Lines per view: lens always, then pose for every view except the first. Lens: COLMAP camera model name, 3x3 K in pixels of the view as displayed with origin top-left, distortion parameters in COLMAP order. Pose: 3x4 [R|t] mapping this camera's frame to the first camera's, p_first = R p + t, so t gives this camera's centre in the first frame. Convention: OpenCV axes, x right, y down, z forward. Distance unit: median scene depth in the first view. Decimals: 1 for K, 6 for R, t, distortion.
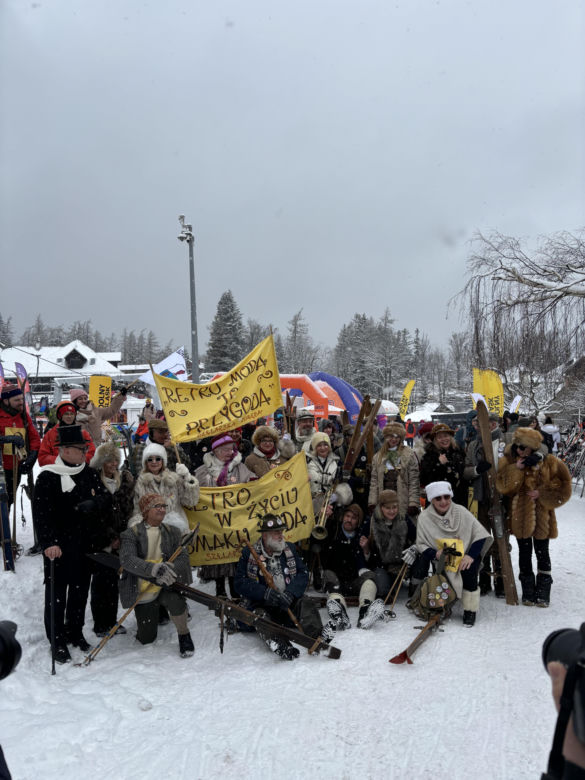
lens RADIAL K [[850.8, 0, 292.5], [0, 850.8, 390.0], [0, 0, 1]] dist [0.137605, -0.199521]
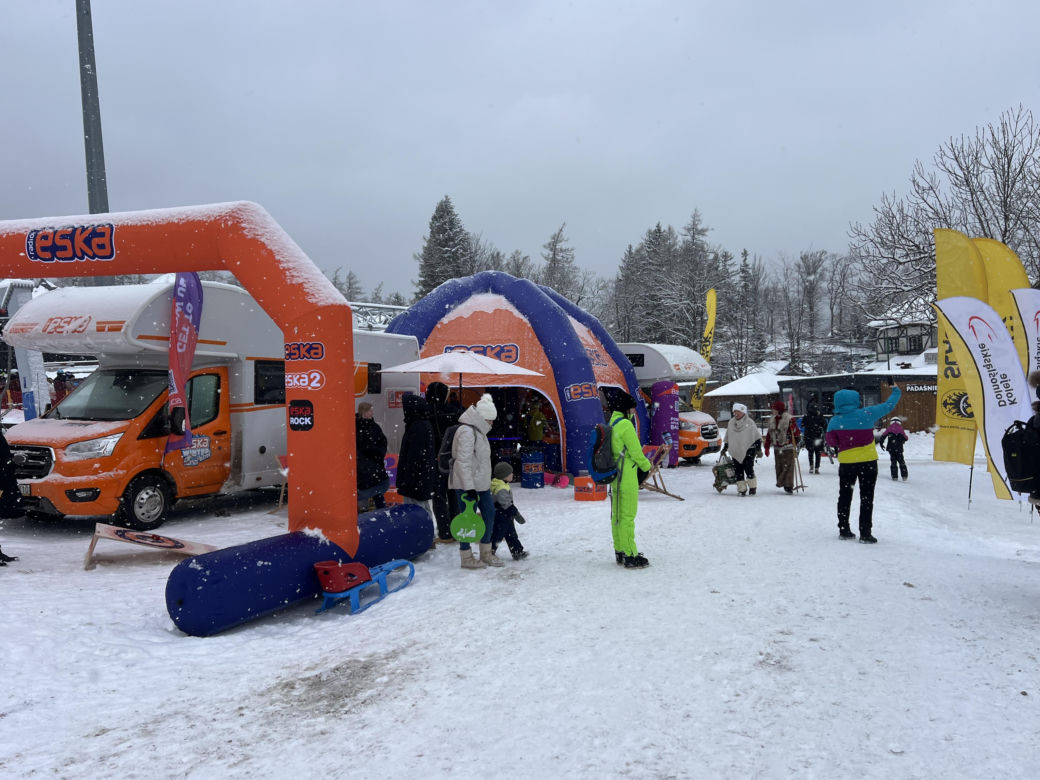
lens RADIAL K [[1134.4, 0, 520.0], [0, 1134.4, 390.0], [0, 0, 1]] dist [0.137605, -0.199521]
pose [[0.998242, -0.030237, -0.050984, 0.019825], [0.031737, 0.999079, 0.028869, 0.004794], [0.050064, -0.030436, 0.998282, 0.145247]]
